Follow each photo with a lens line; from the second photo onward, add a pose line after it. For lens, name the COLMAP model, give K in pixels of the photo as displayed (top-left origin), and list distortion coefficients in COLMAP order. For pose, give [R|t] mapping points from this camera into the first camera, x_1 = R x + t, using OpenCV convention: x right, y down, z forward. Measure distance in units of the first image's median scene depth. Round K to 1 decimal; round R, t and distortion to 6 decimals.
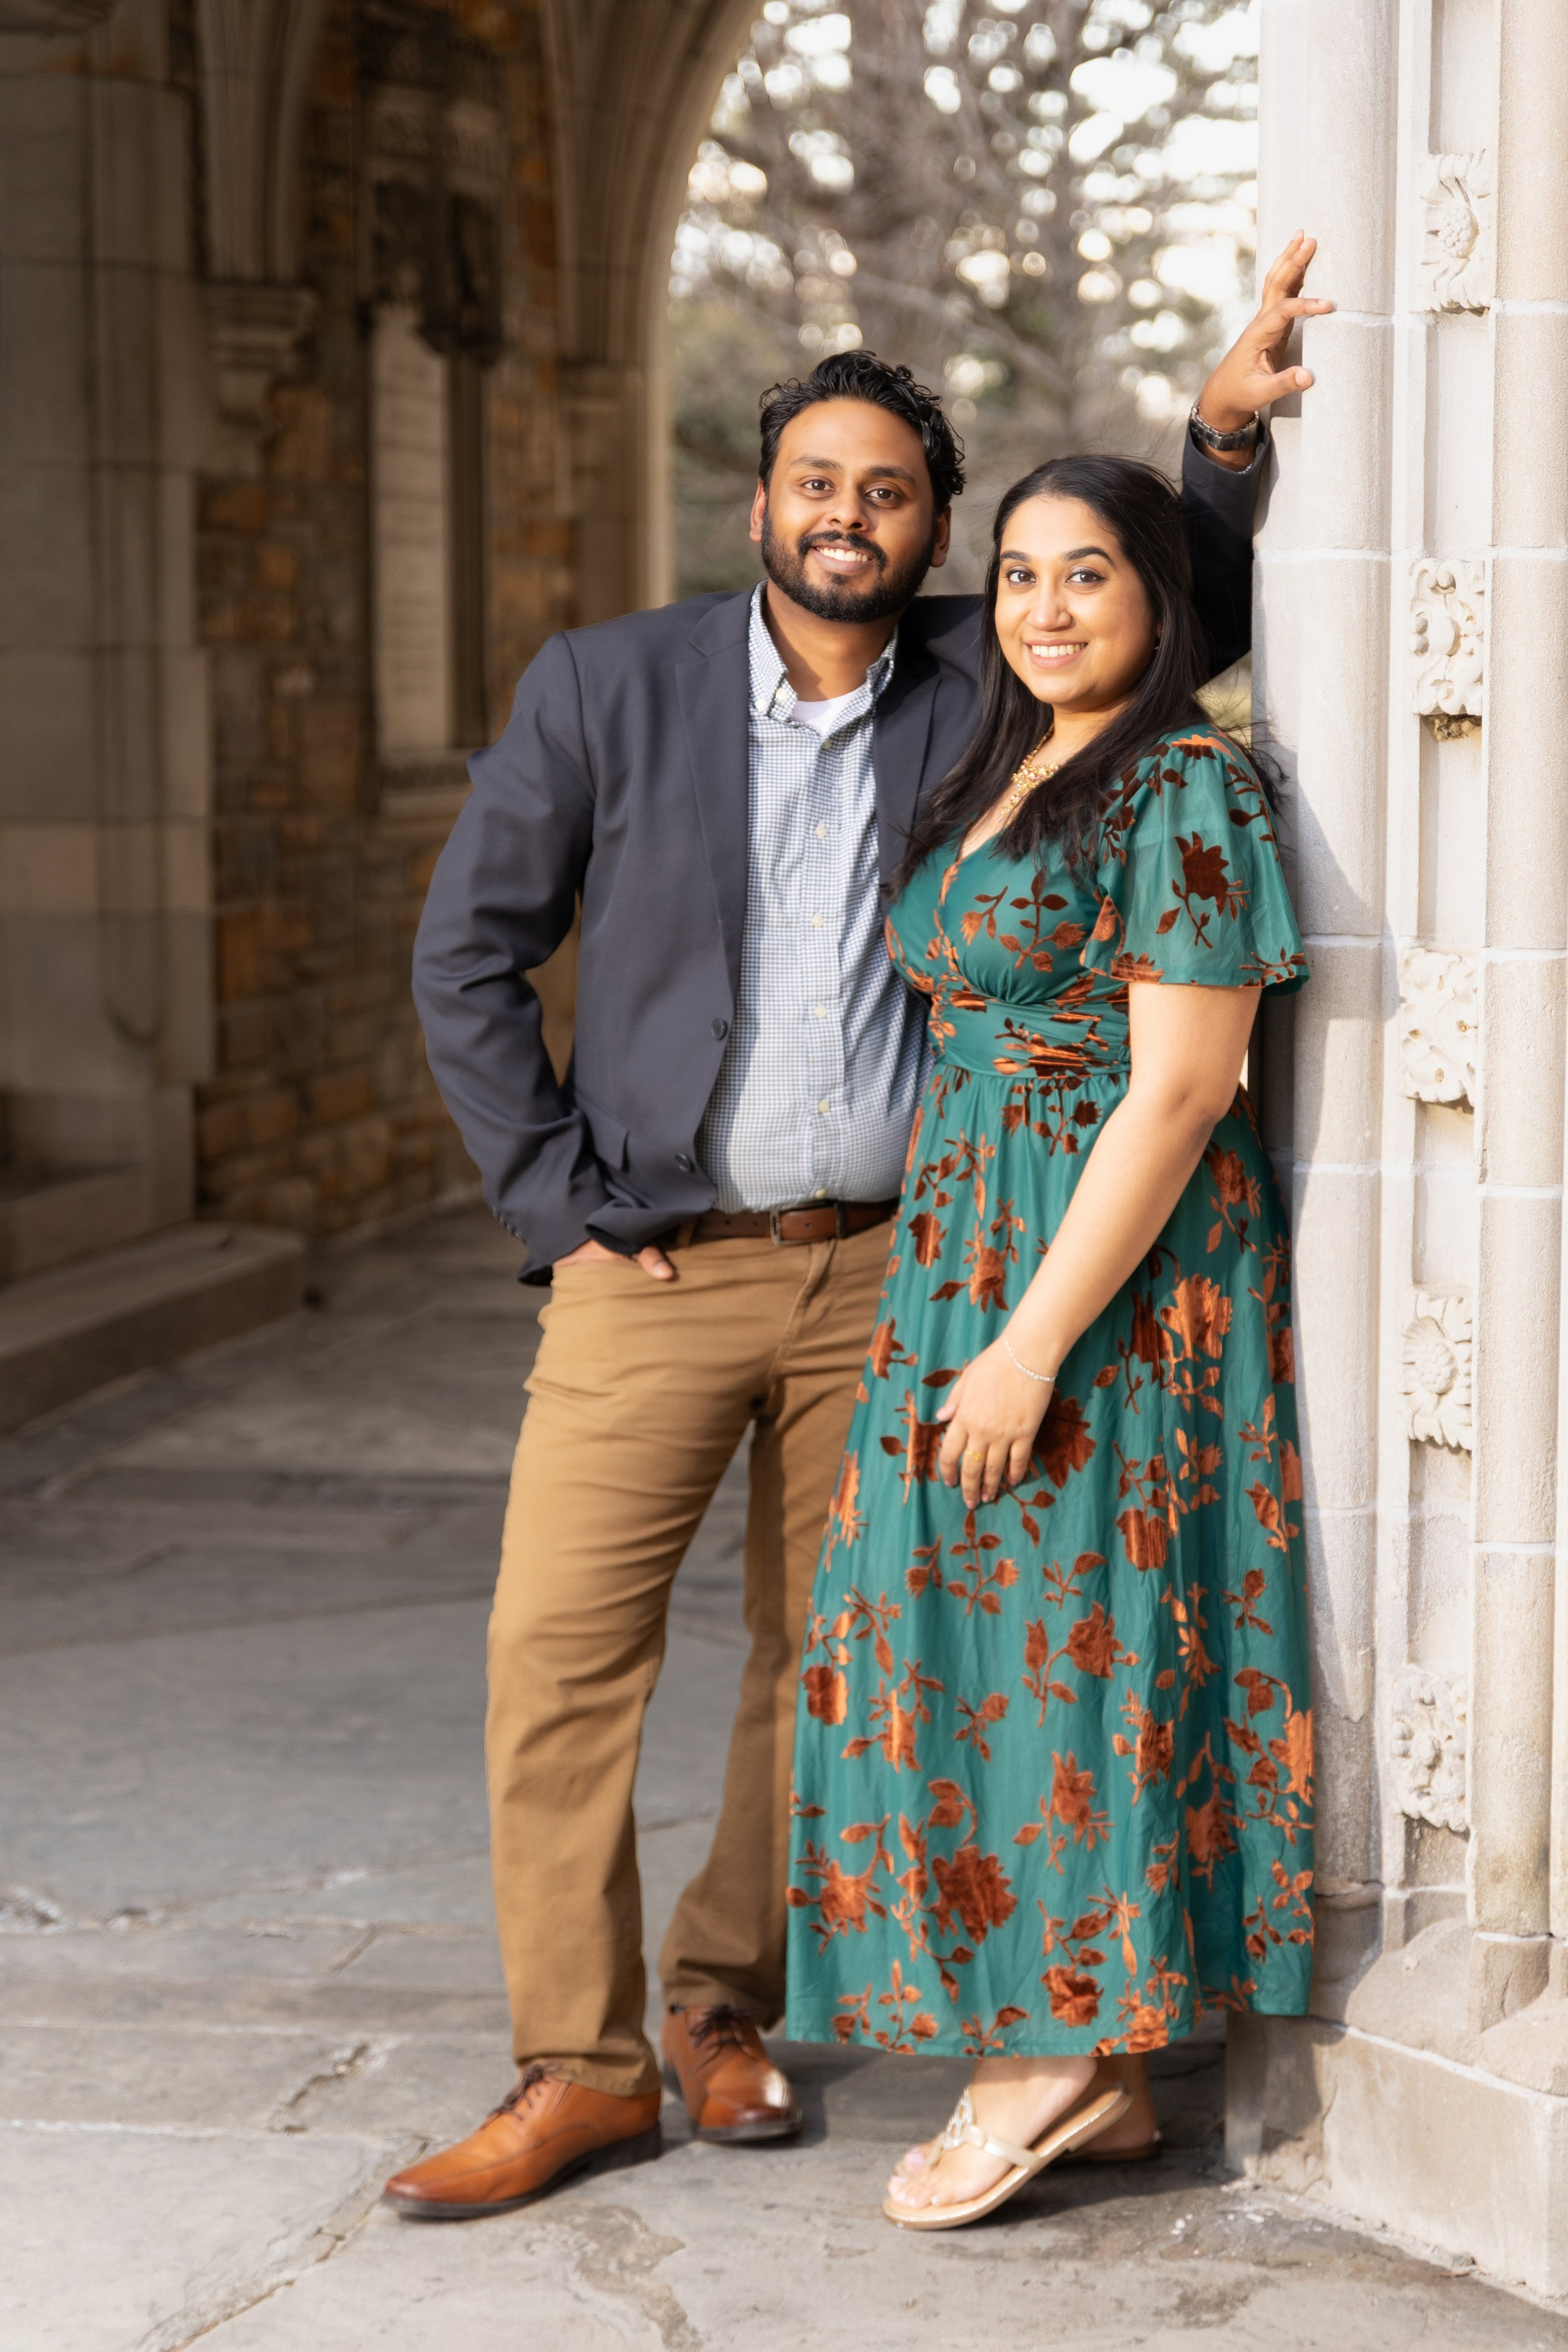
lens RADIAL K [[4880.9, 0, 1649.6], [0, 4880.9, 1280.6], [0, 0, 1]] dist [0.011571, -0.051374]
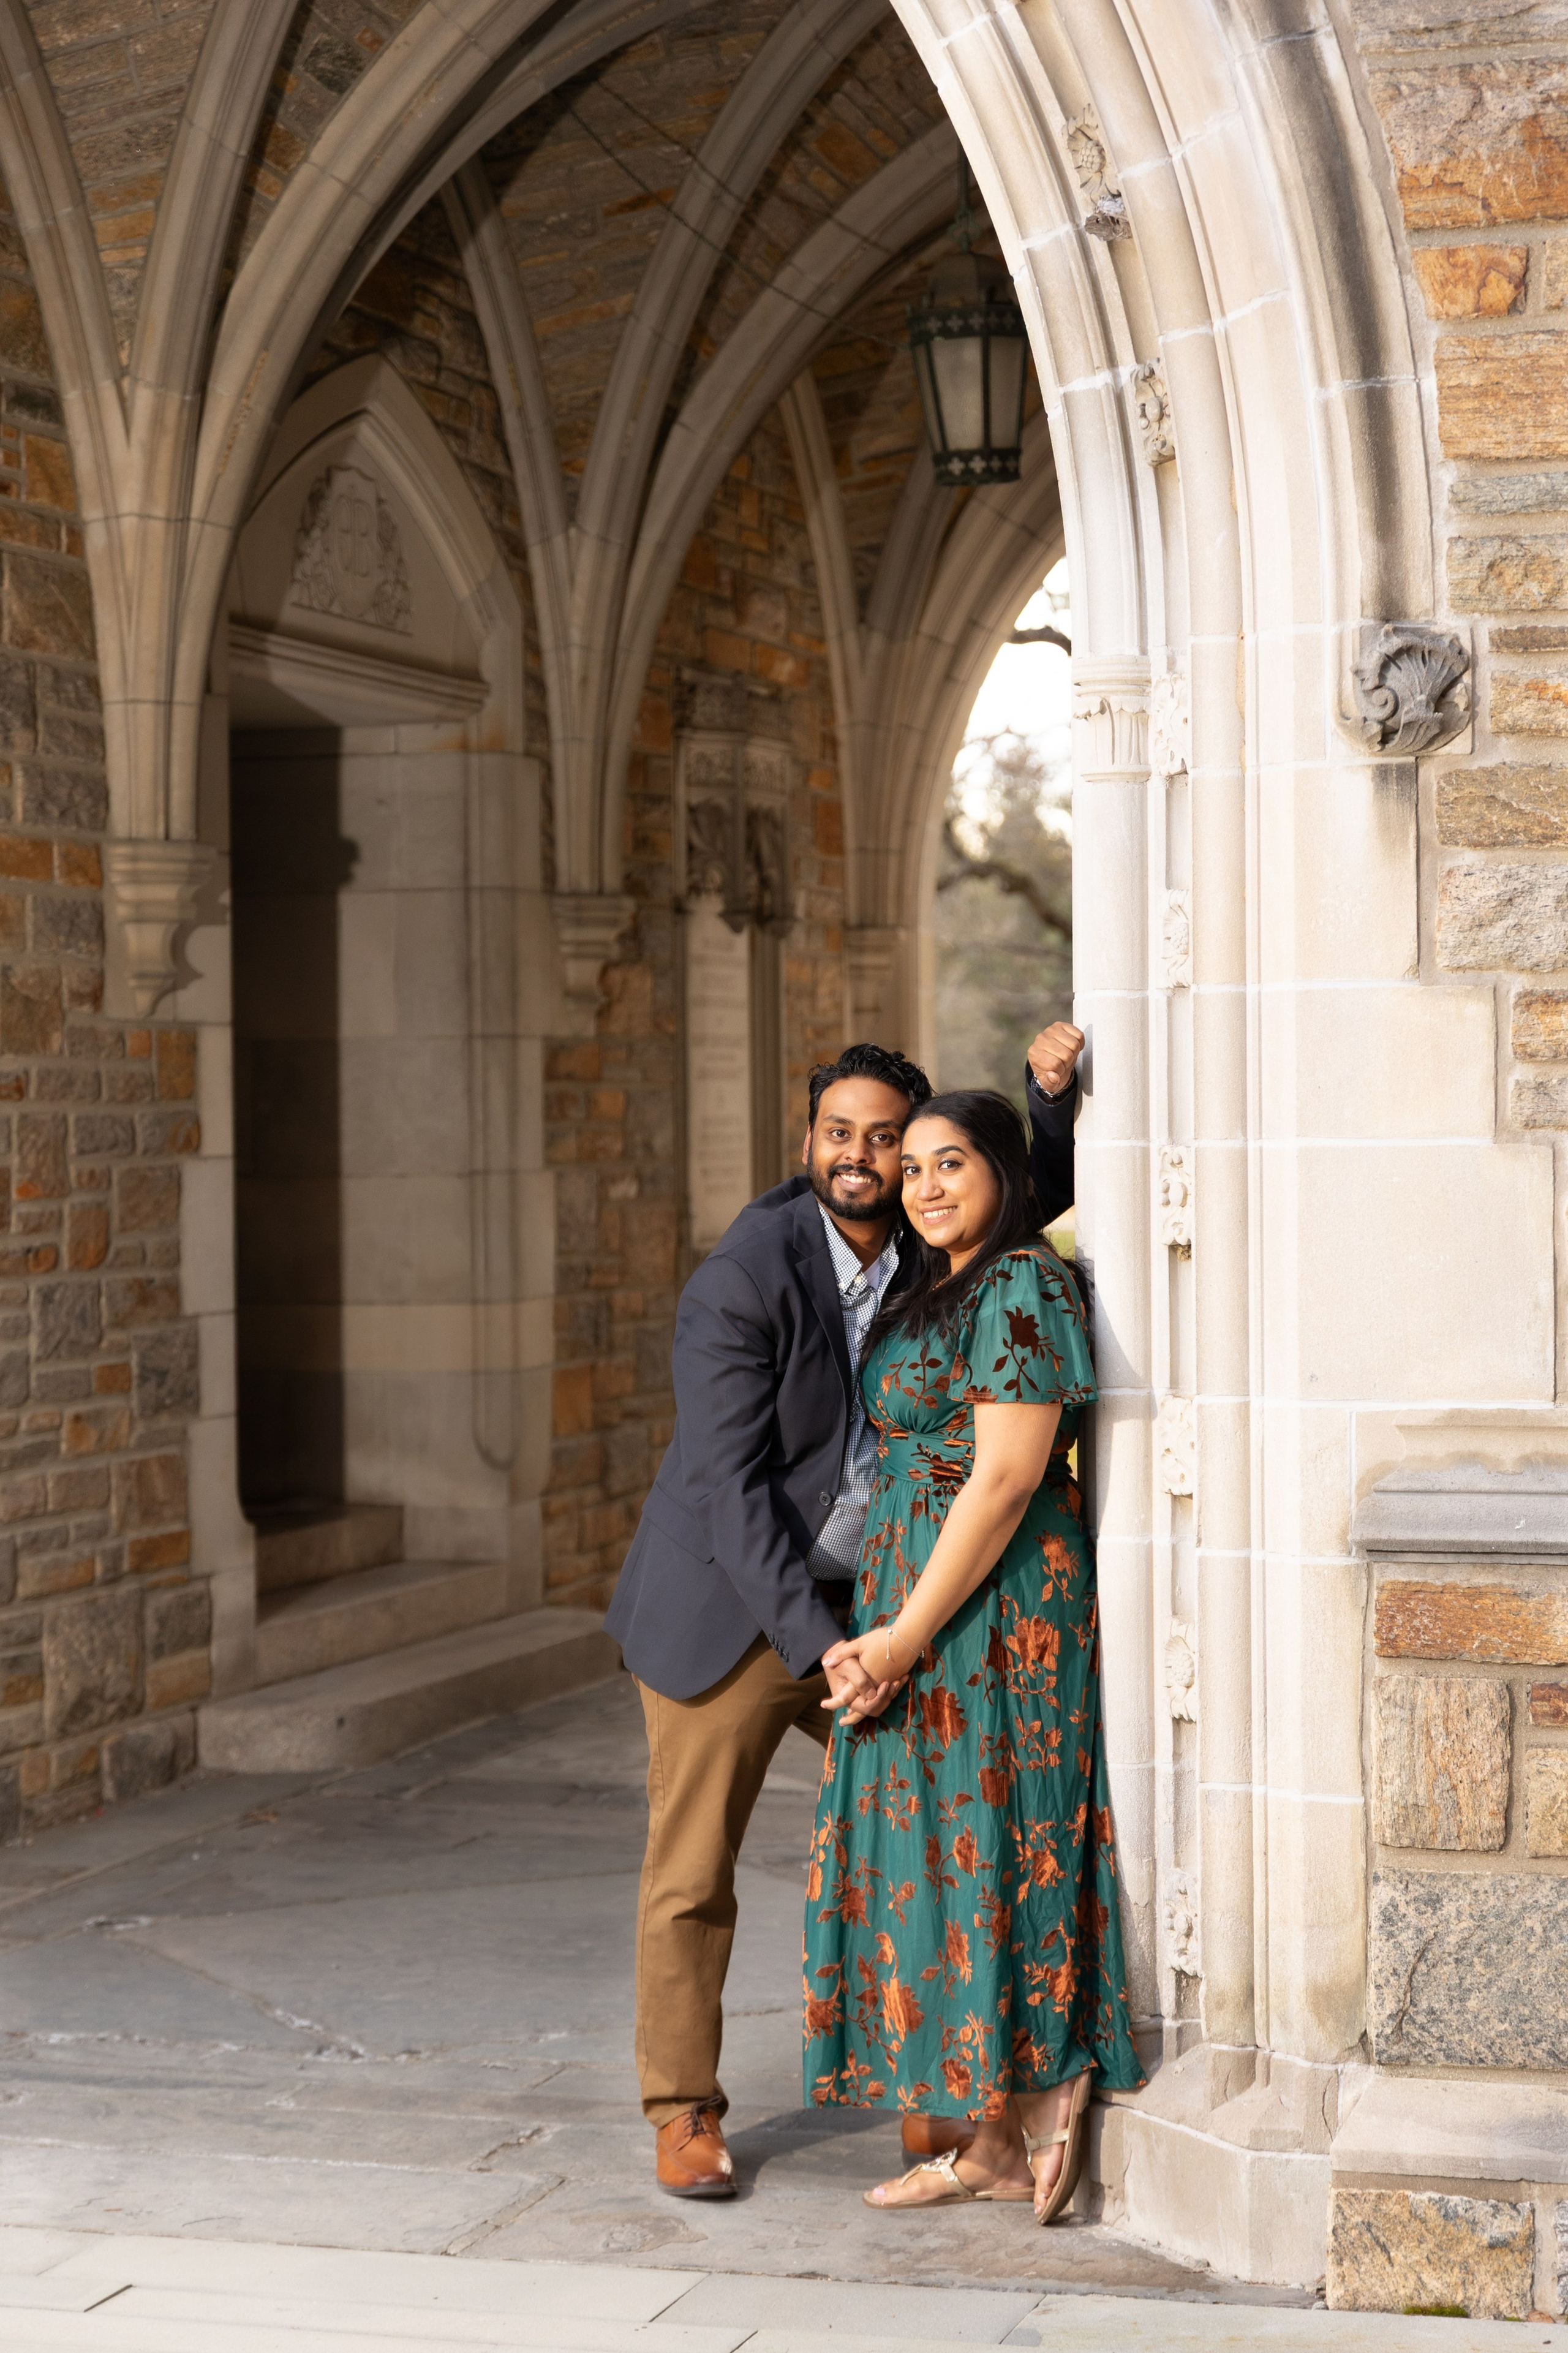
lens RADIAL K [[4559.3, 0, 784.0], [0, 4559.3, 1176.5], [0, 0, 1]] dist [-0.001700, 0.132793]
pose [[0.965726, -0.026722, -0.258184, 0.087545], [-0.002043, 0.993873, -0.110509, 0.009473], [0.259555, 0.107249, 0.959755, -0.176115]]
